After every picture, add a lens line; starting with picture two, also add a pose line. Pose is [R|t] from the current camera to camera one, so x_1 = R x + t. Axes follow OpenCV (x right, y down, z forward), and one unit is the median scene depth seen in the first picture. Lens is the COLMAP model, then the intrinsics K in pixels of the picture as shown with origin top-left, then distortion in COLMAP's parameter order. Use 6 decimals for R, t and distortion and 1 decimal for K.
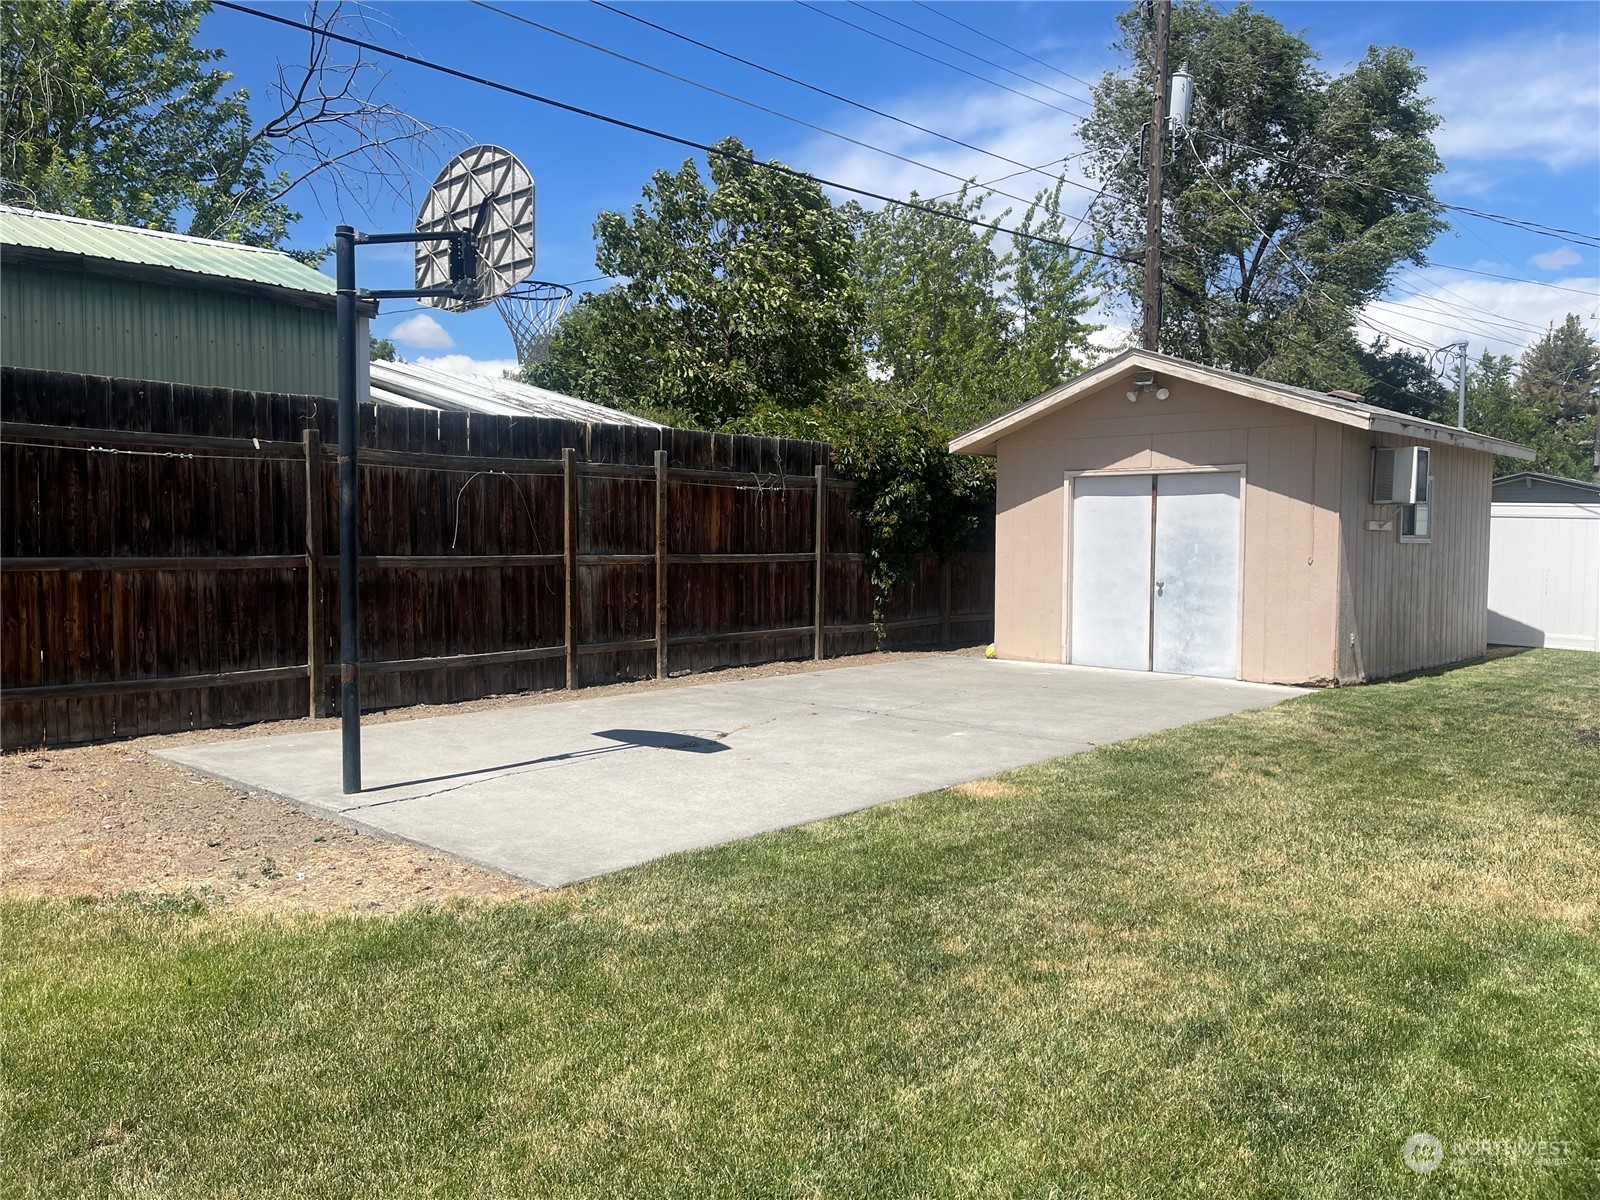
lens RADIAL K [[1195.8, 0, 807.9], [0, 1195.8, 602.5], [0, 0, 1]] dist [0.066868, -0.085071]
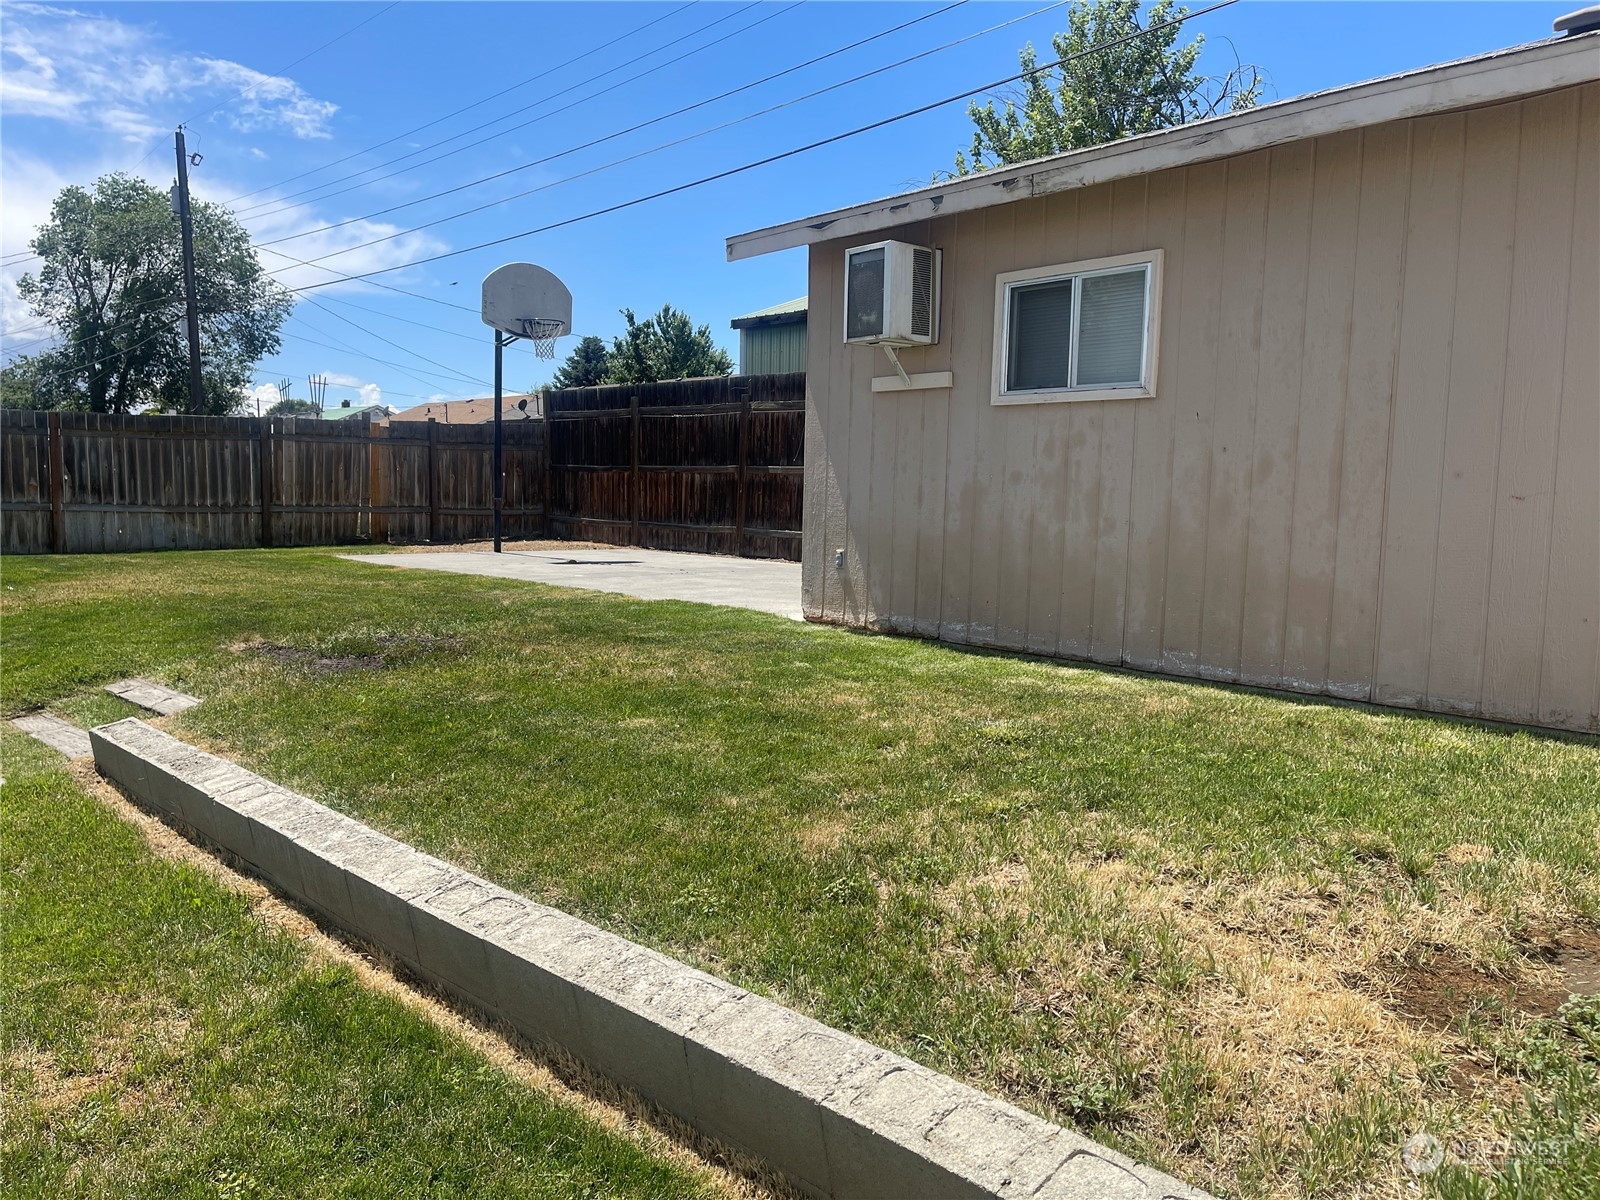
lens RADIAL K [[1195.8, 0, 802.9], [0, 1195.8, 602.1], [0, 0, 1]] dist [0.066868, -0.085071]
pose [[-0.091868, 0.084238, -0.992202, 0.522554], [-0.071094, 0.993318, 0.090916, -0.002212], [0.993230, 0.078892, -0.085266, 0.481784]]
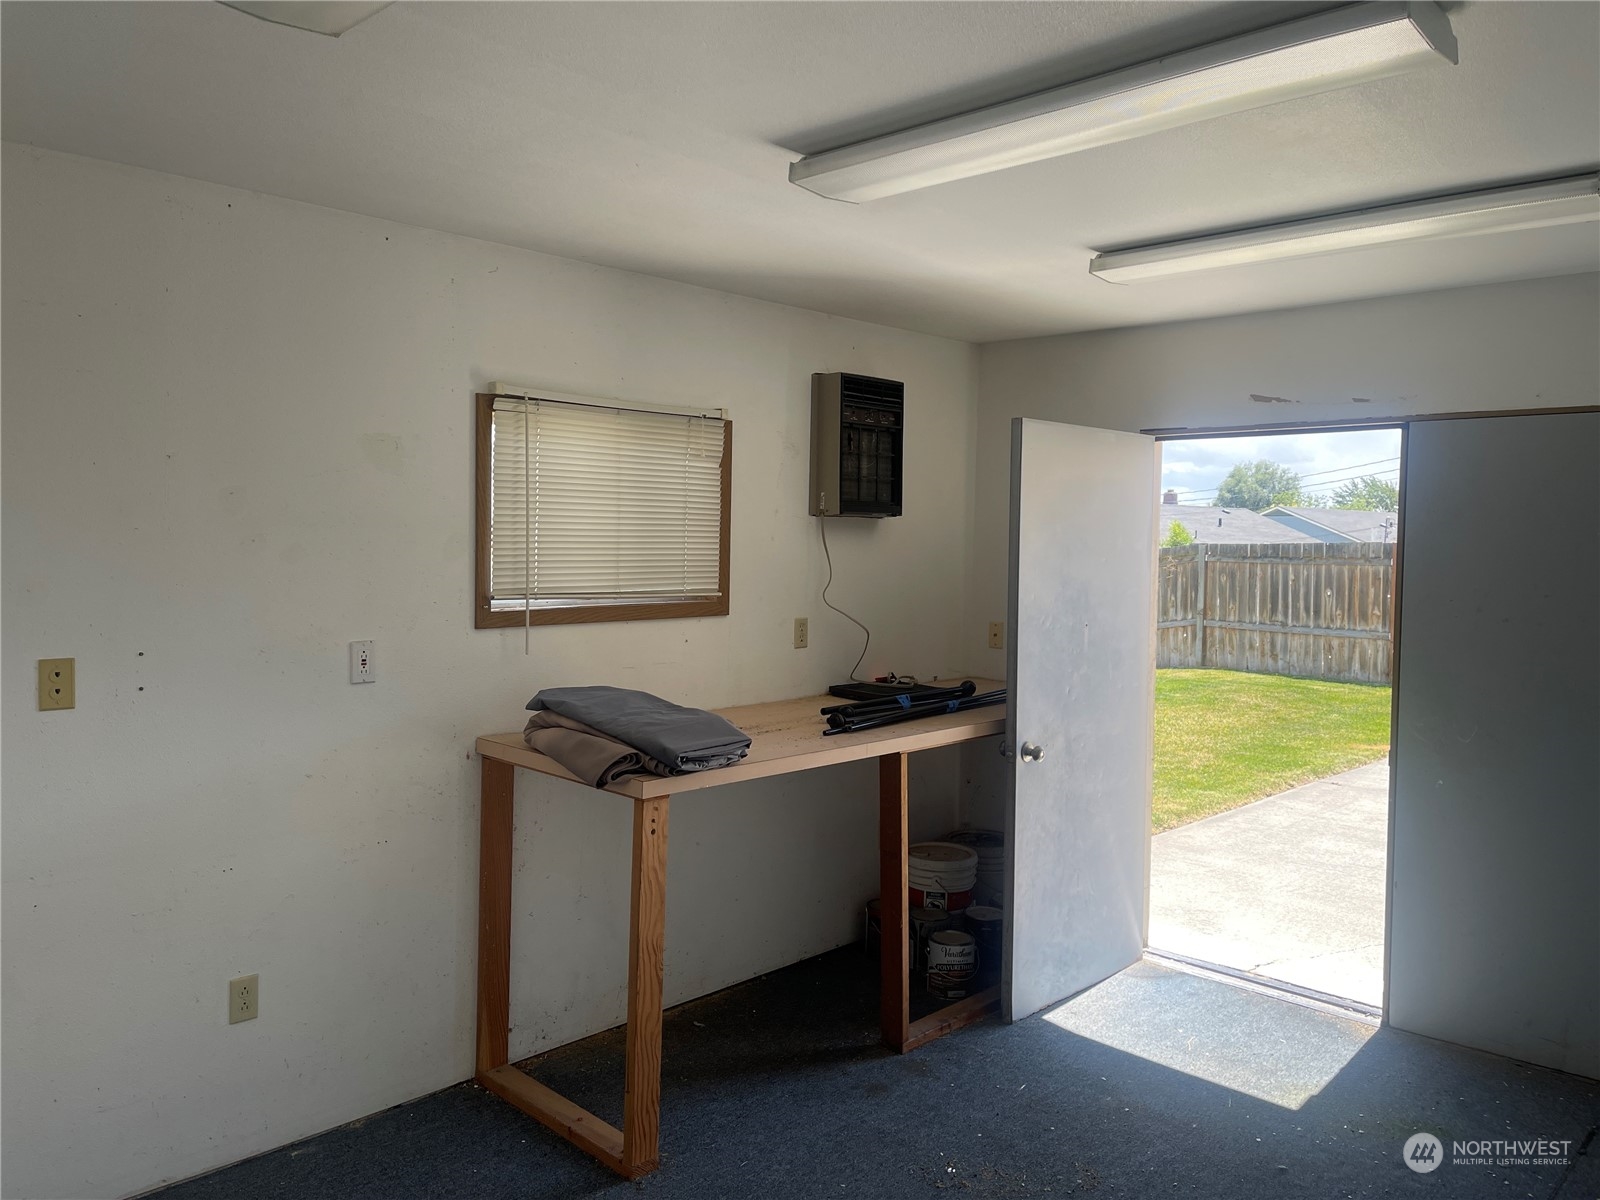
lens RADIAL K [[1195.8, 0, 795.2], [0, 1195.8, 587.0], [0, 0, 1]] dist [0.066868, -0.085071]
pose [[-0.999387, -0.015742, 0.031268, 0.218507], [-0.012701, 0.995380, 0.095169, -0.048668], [-0.032621, 0.094713, -0.994970, 0.674928]]
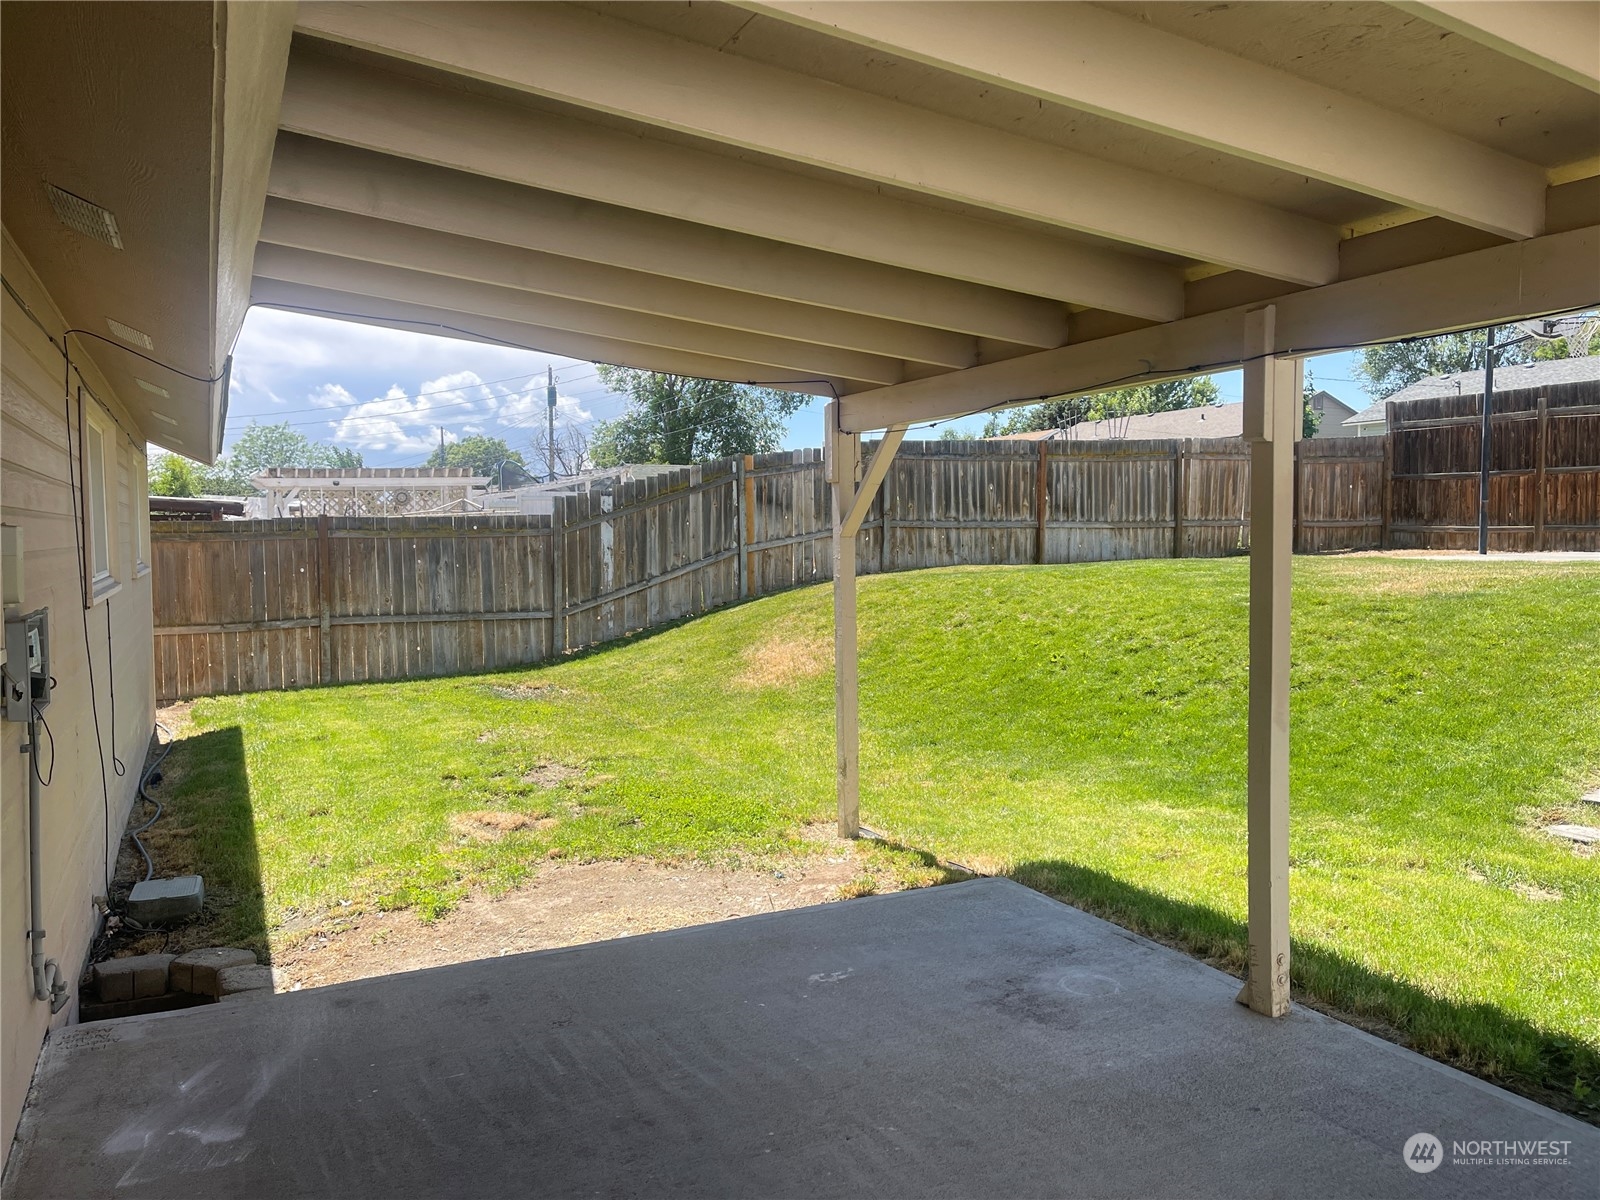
lens RADIAL K [[1195.8, 0, 794.5], [0, 1195.8, 594.4], [0, 0, 1]] dist [0.066868, -0.085071]
pose [[-0.380805, 0.046320, -0.923495, 0.636395], [-0.039481, 0.997019, 0.066288, 0.033940], [0.923812, 0.061704, -0.377841, 0.170073]]
